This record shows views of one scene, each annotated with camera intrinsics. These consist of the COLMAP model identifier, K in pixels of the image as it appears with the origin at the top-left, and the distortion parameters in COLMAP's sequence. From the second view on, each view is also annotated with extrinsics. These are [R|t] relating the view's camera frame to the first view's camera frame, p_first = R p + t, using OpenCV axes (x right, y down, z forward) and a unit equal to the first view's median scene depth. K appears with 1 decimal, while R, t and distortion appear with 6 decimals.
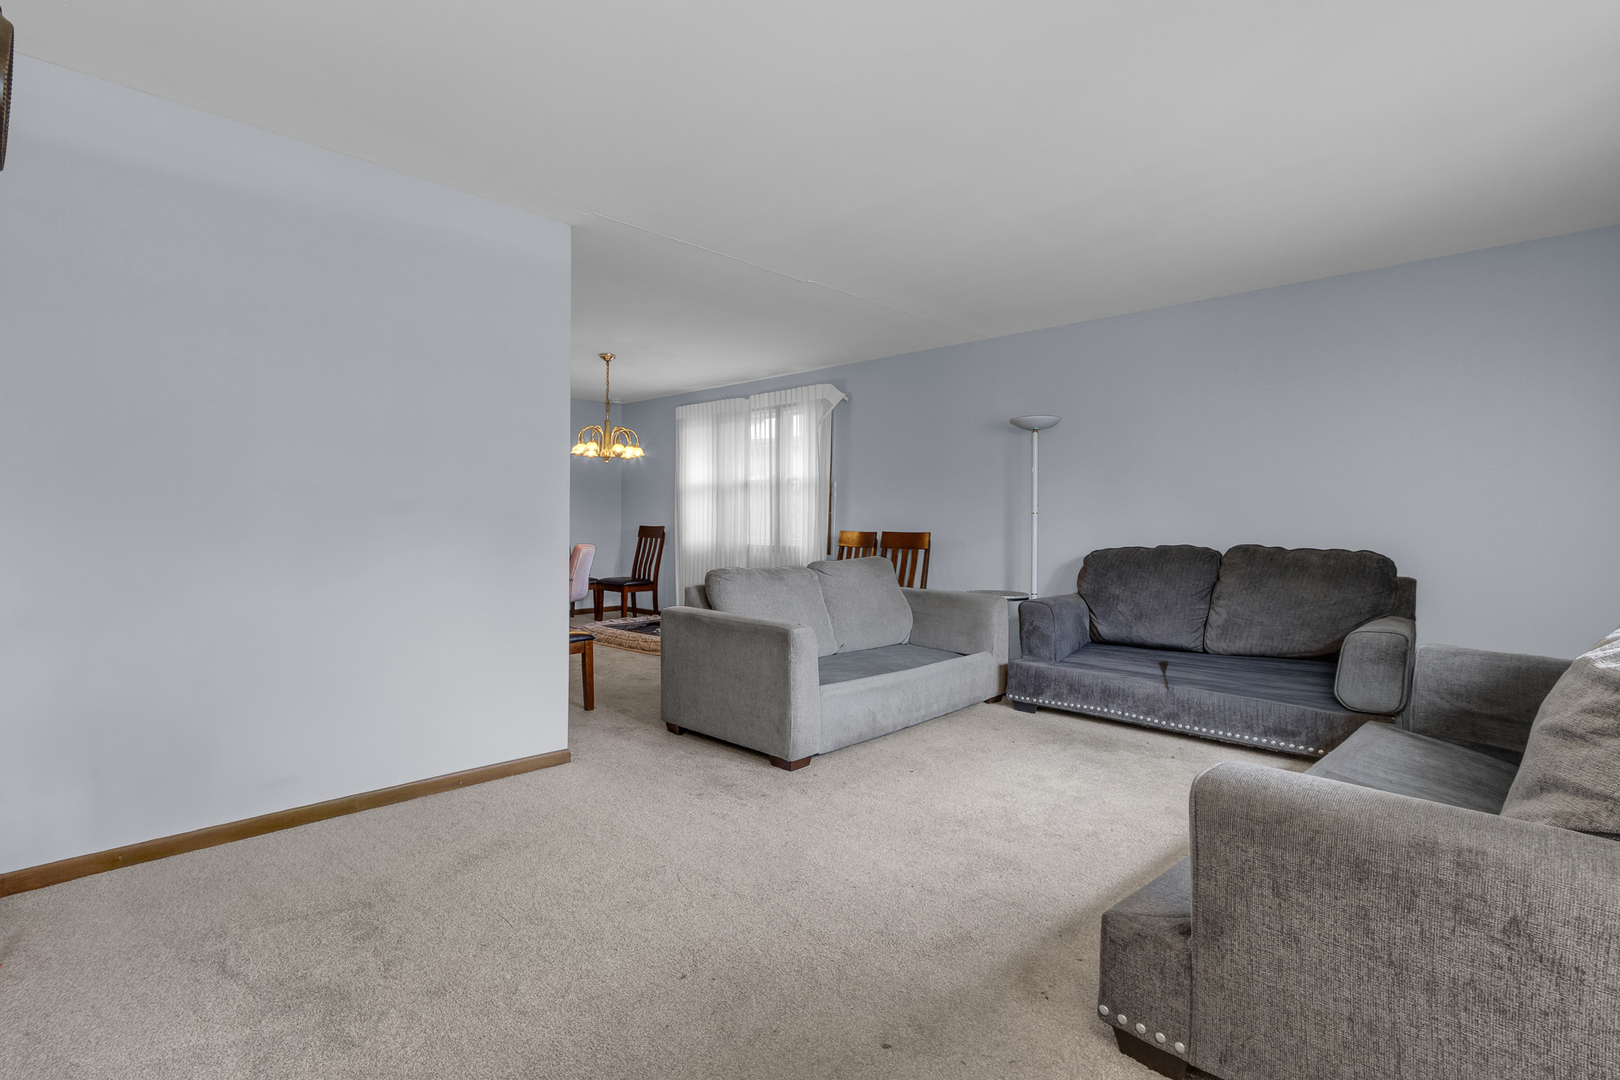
lens RADIAL K [[806.7, 0, 754.7], [0, 806.7, 533.1], [0, 0, 1]] dist [0.000801, 0.000205]
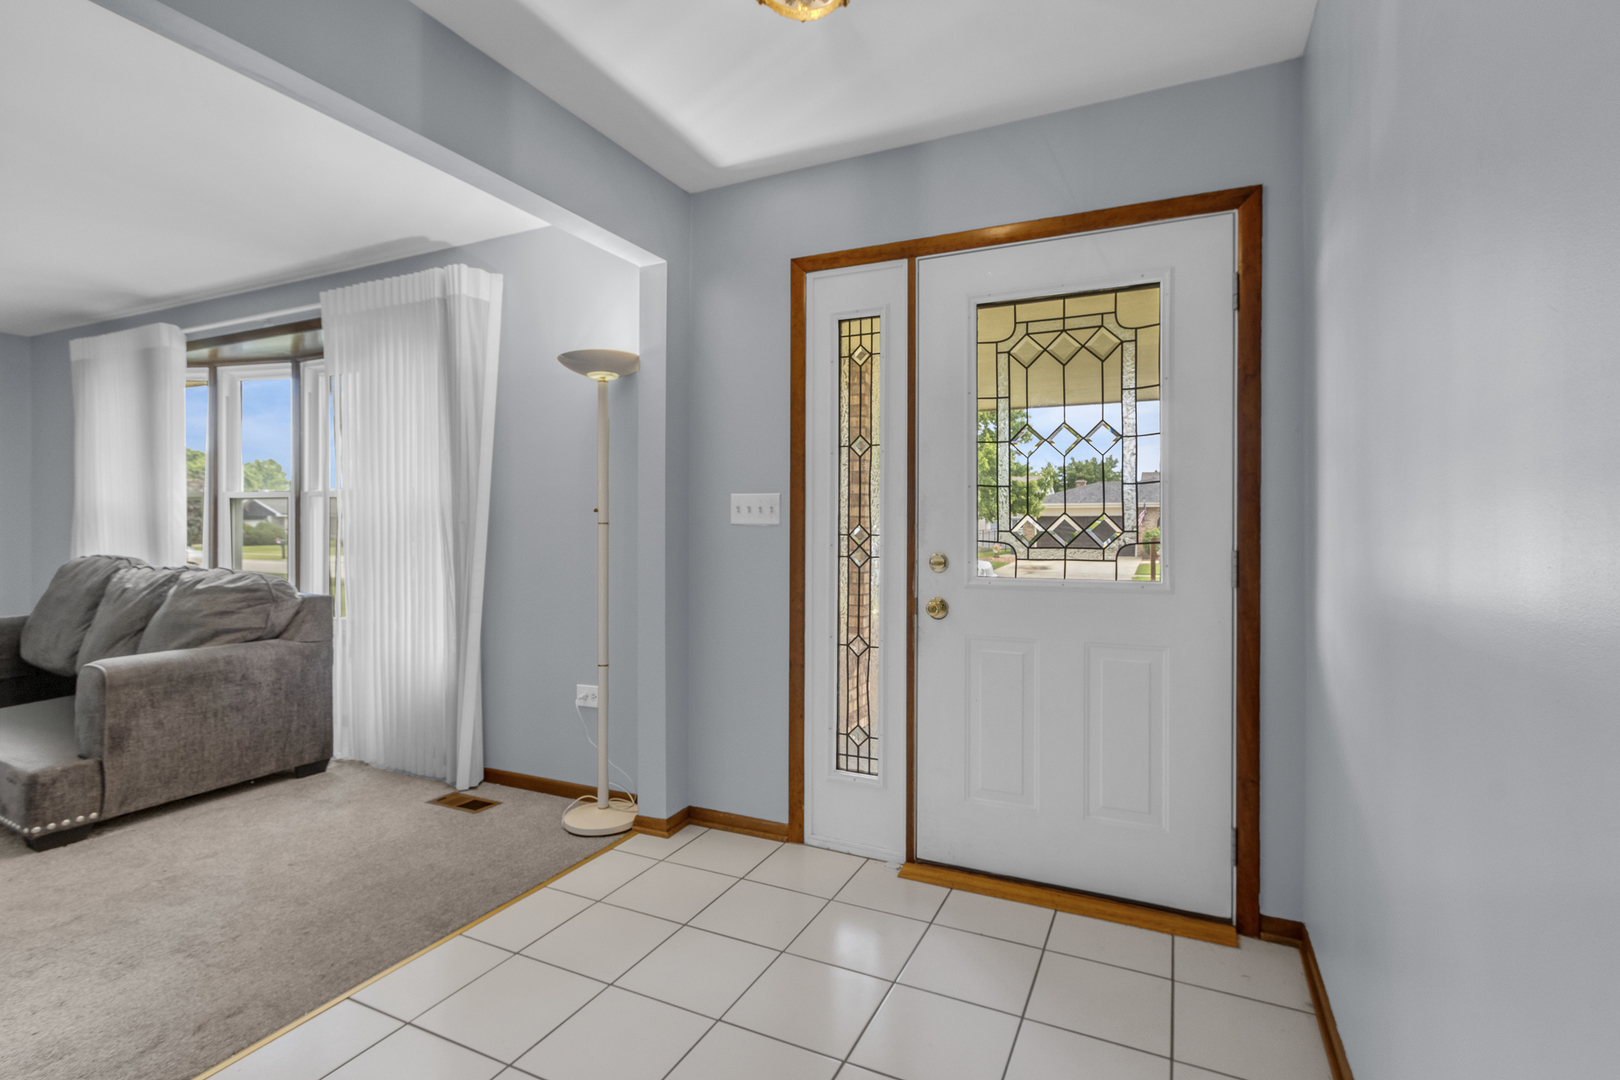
lens RADIAL K [[748.6, 0, 812.6], [0, 748.6, 522.6], [0, 0, 1]] dist [0.002918, 0.000202]
pose [[-0.344500, -0.014015, 0.938682, -2.893255], [0.009199, 0.999790, 0.018304, -0.115981], [-0.938741, 0.014941, -0.344299, 0.017431]]
